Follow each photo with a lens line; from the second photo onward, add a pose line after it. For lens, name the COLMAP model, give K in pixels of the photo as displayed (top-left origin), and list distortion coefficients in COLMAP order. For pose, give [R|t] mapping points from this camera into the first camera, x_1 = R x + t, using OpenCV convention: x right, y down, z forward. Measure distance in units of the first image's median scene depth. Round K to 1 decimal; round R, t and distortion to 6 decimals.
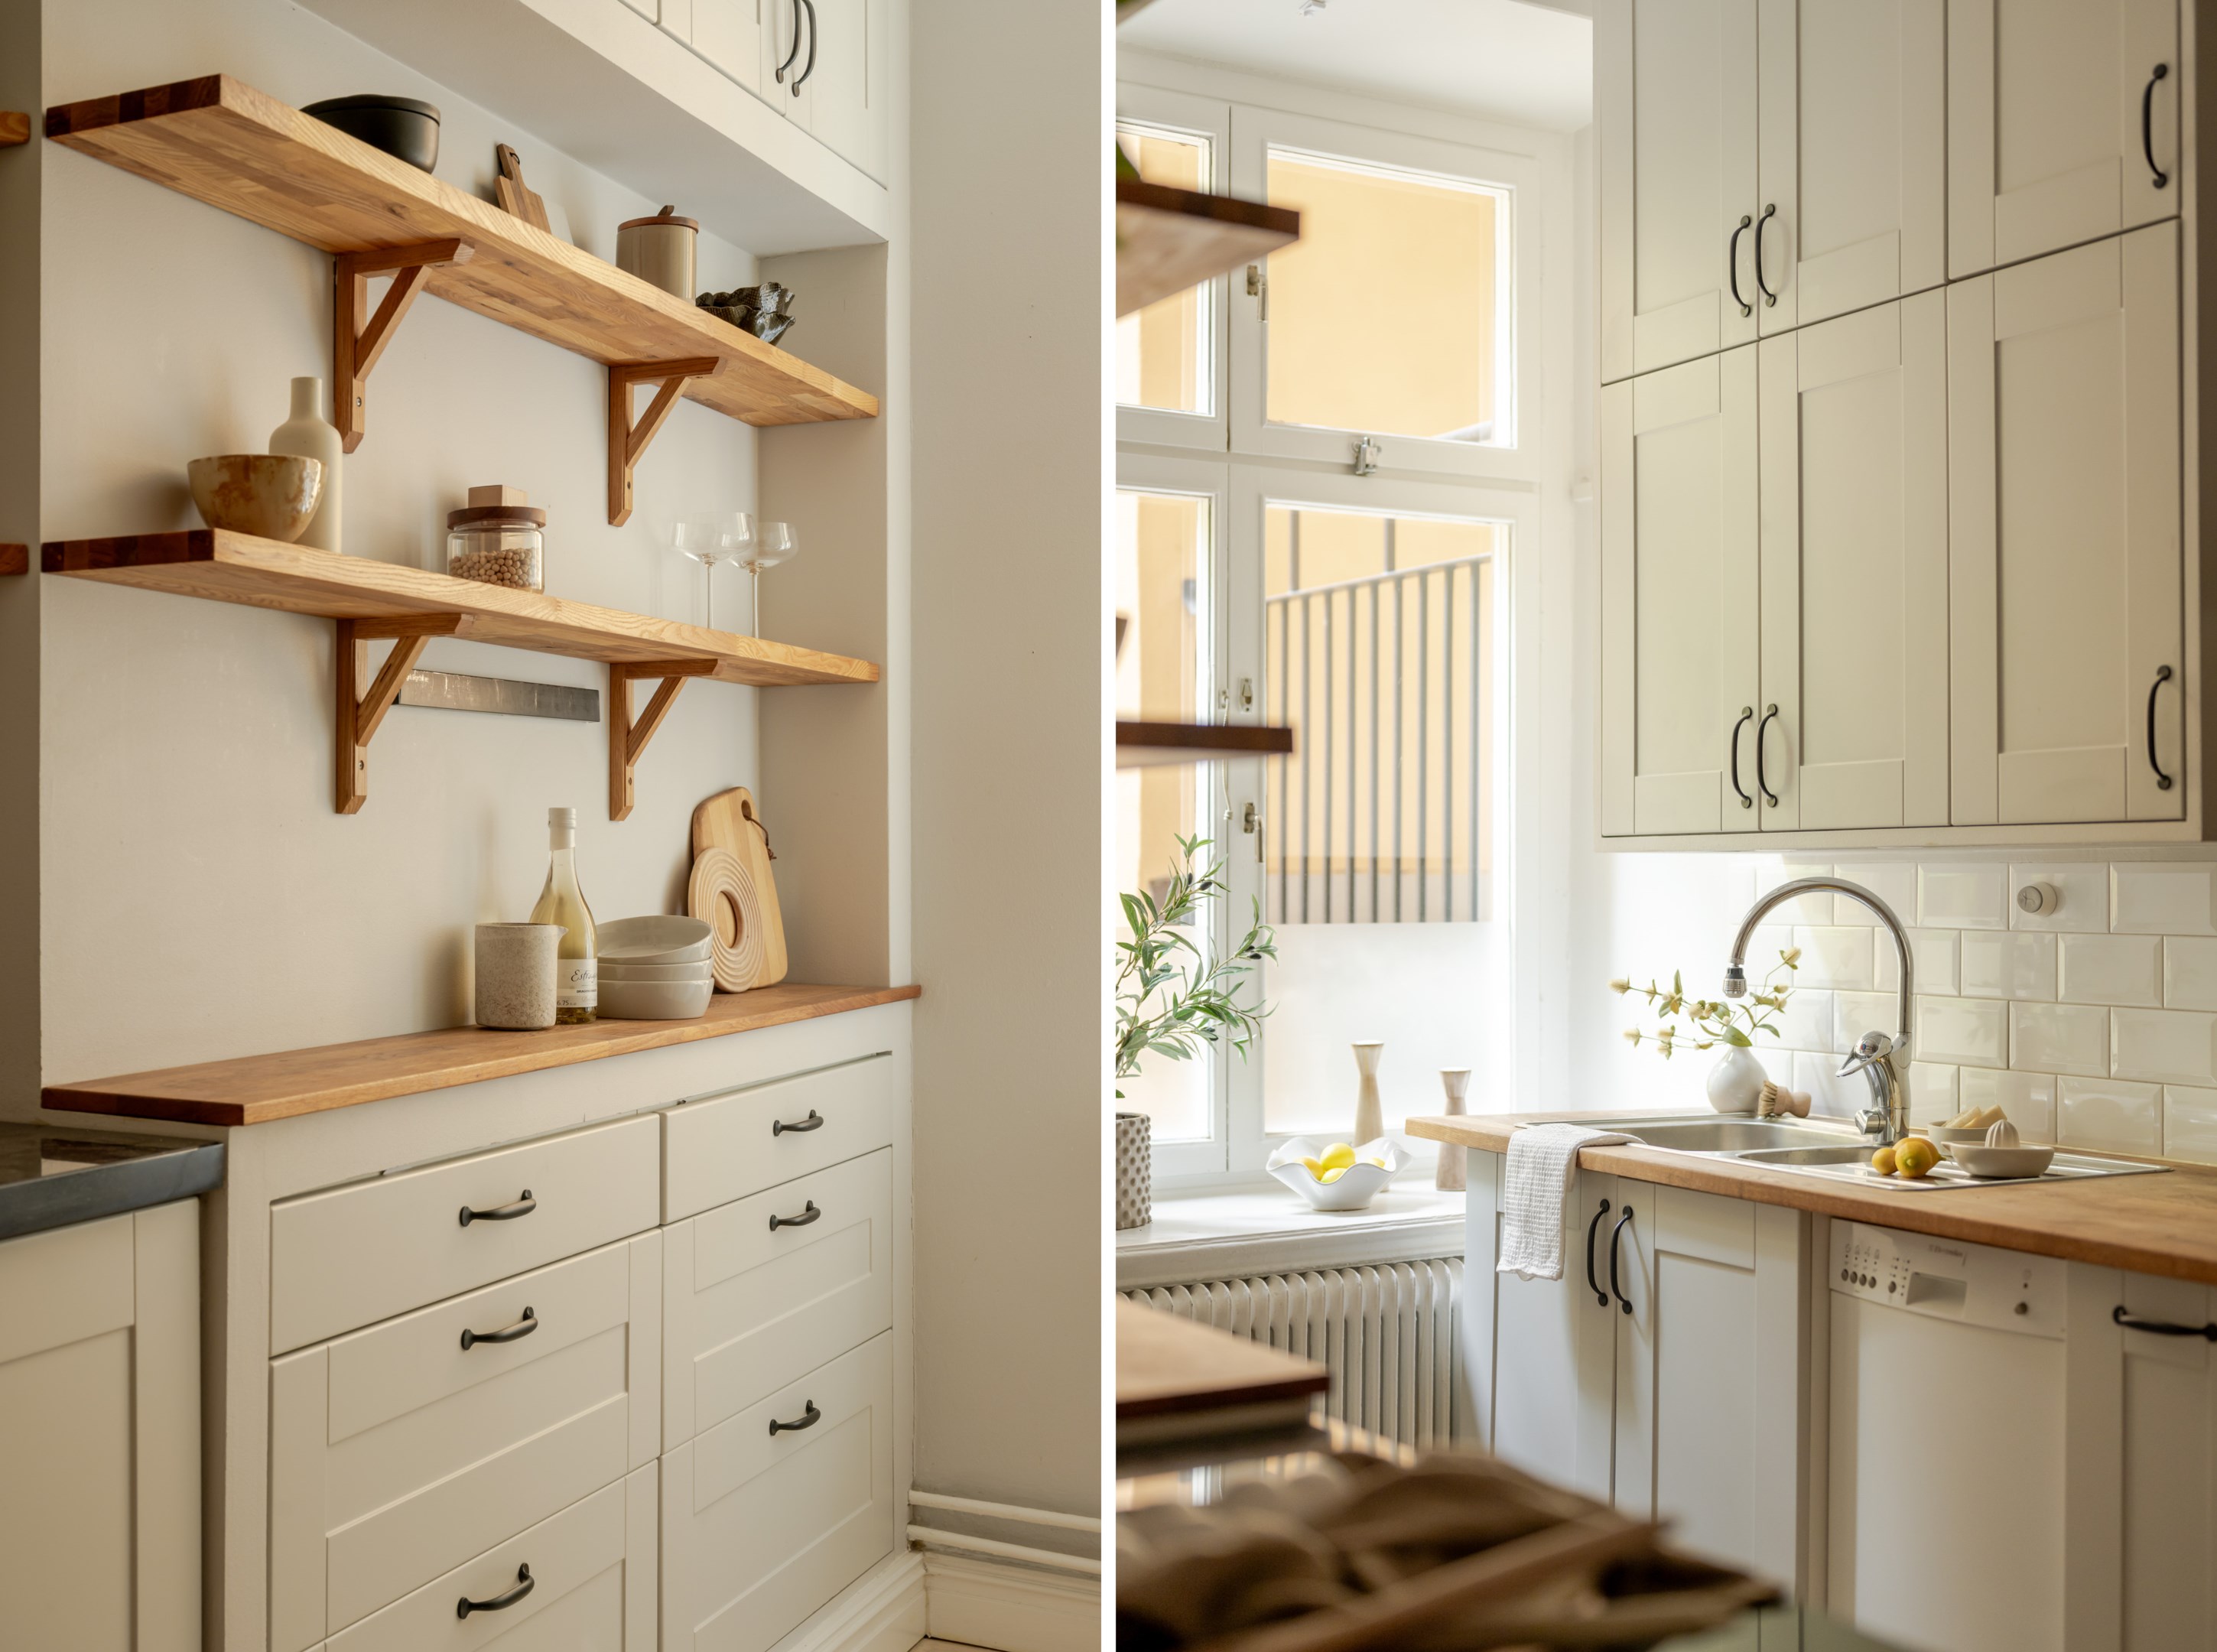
lens RADIAL K [[1766.2, 0, 1108.4], [0, 1766.2, 892.8], [0, 0, 1]] dist [0.004037, -0.004951]
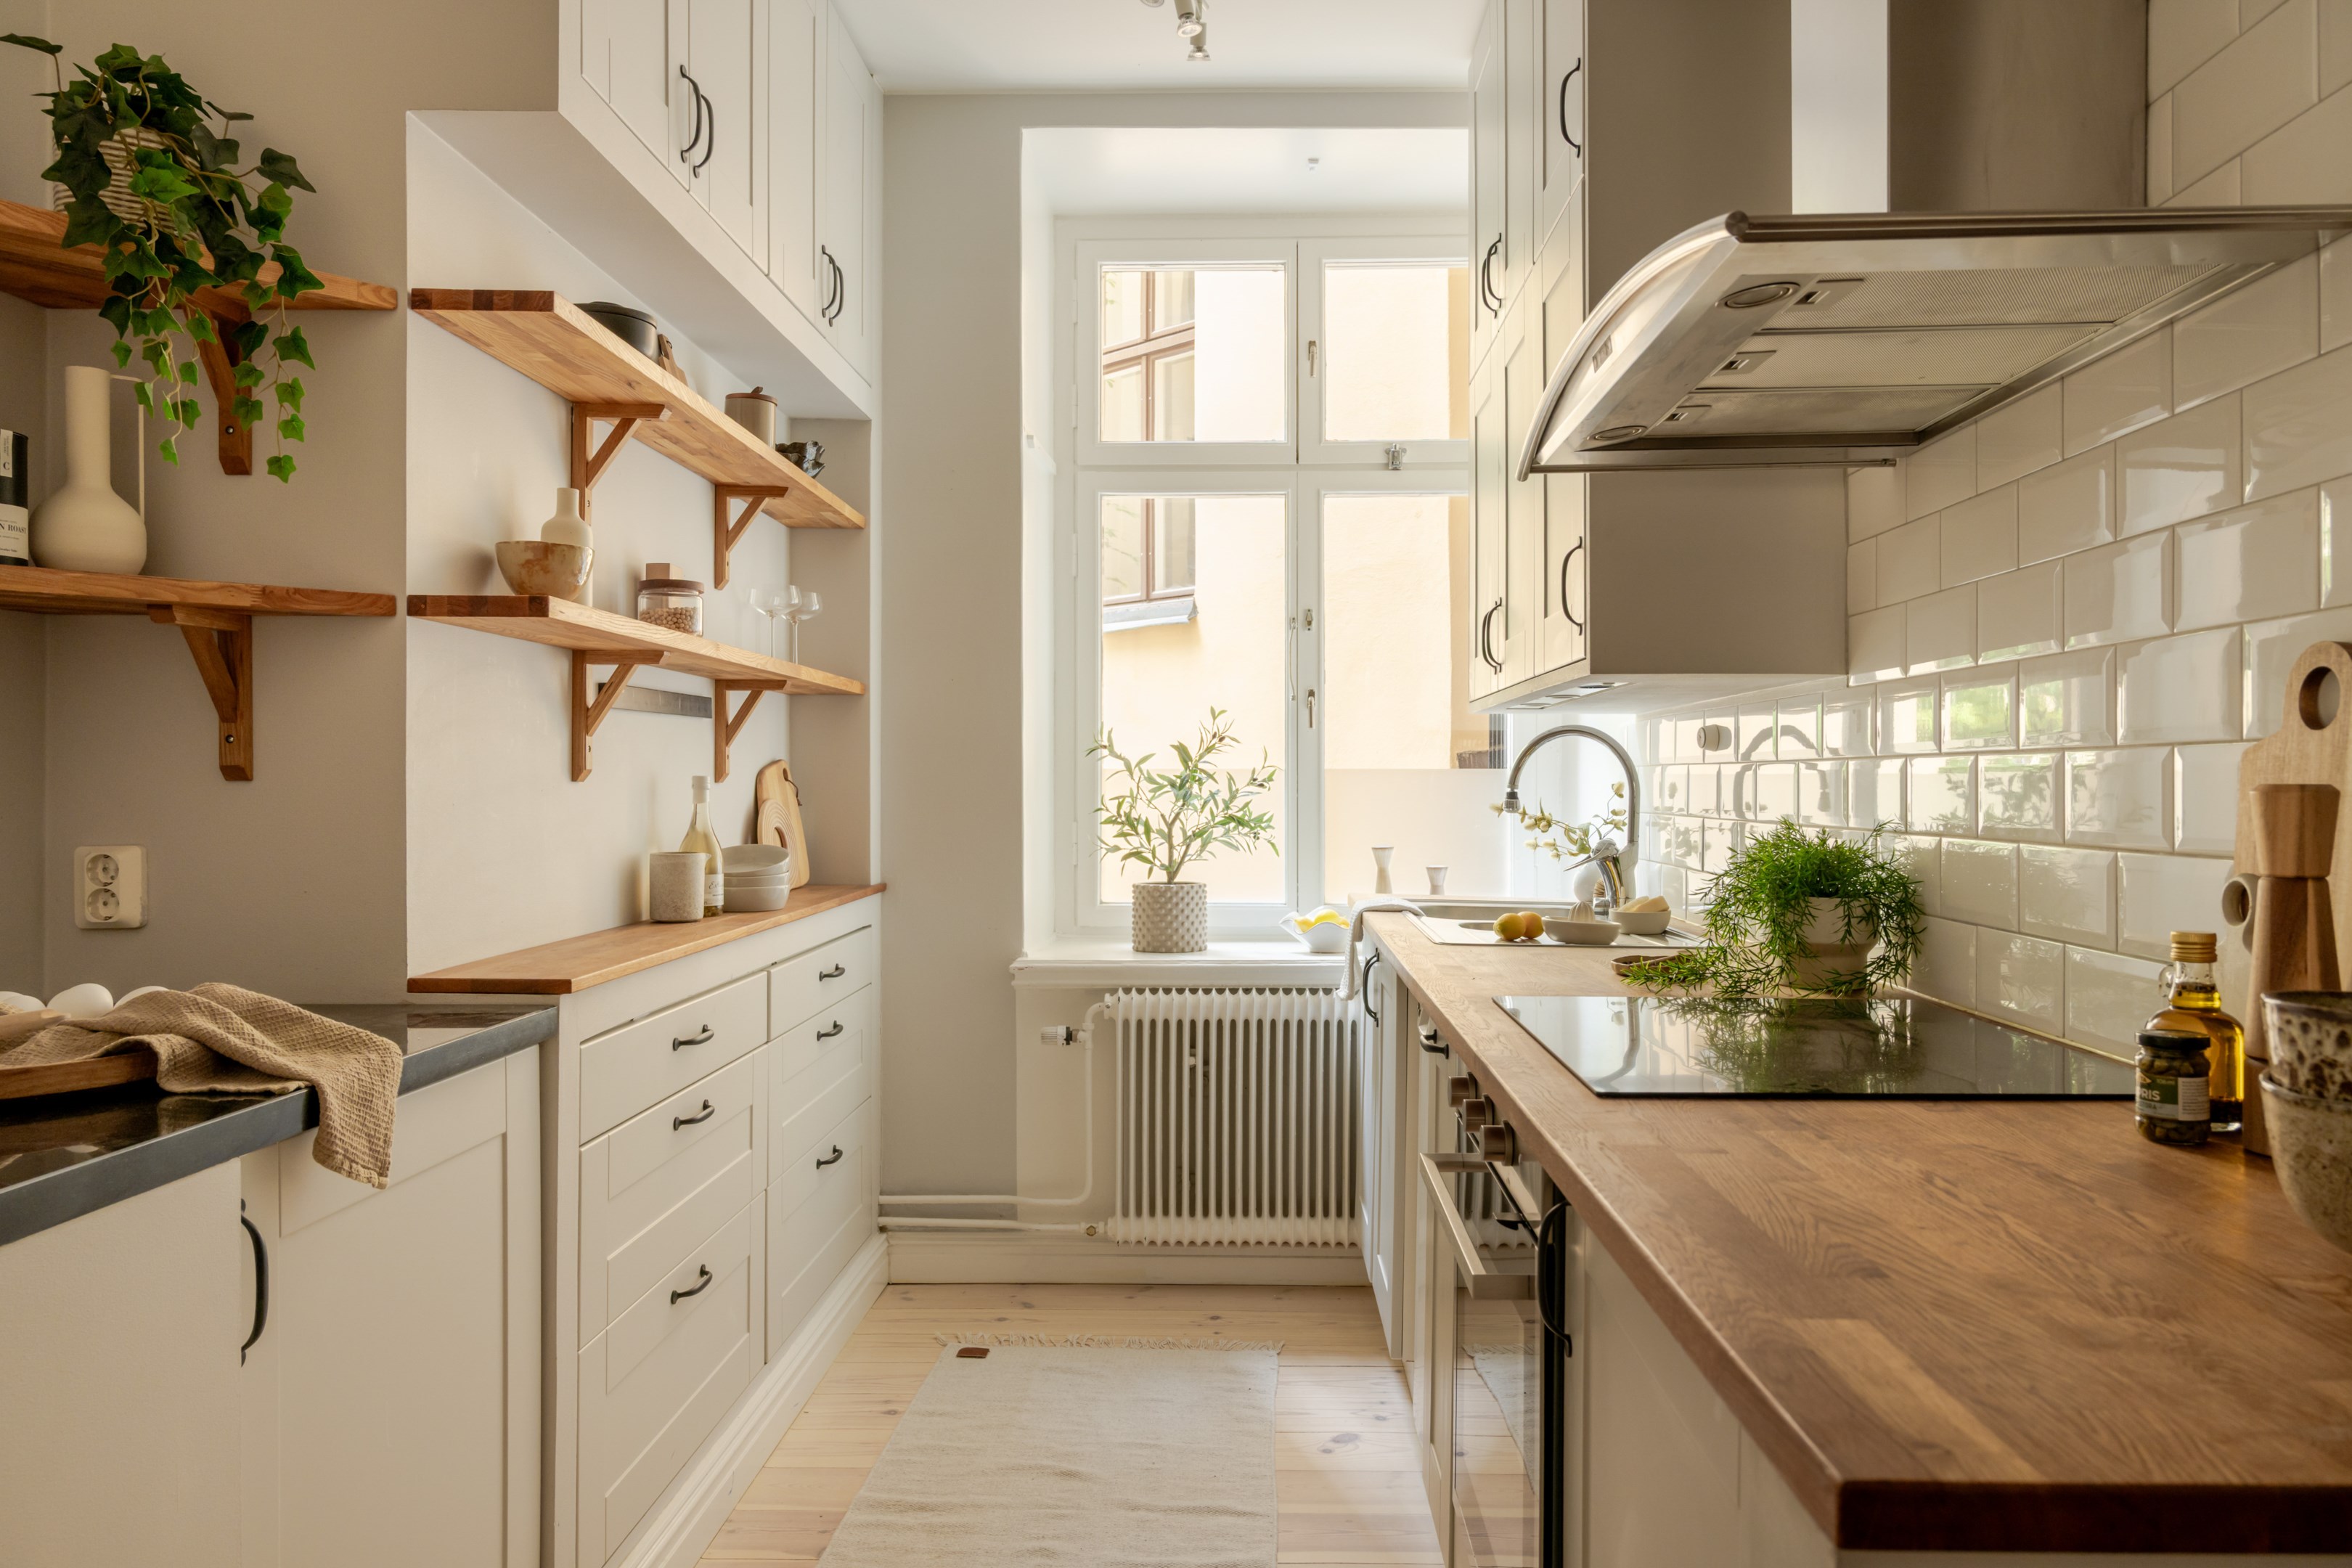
lens RADIAL K [[1599.8, 0, 1176.0], [0, 1599.8, 784.0], [0, 0, 1]] dist [-0.001225, 0.000527]
pose [[0.827892, -0.000567, 0.560887, -0.746213], [-0.006623, 0.999920, 0.010786, -0.058890], [-0.560848, -0.012645, 0.827822, -0.377849]]
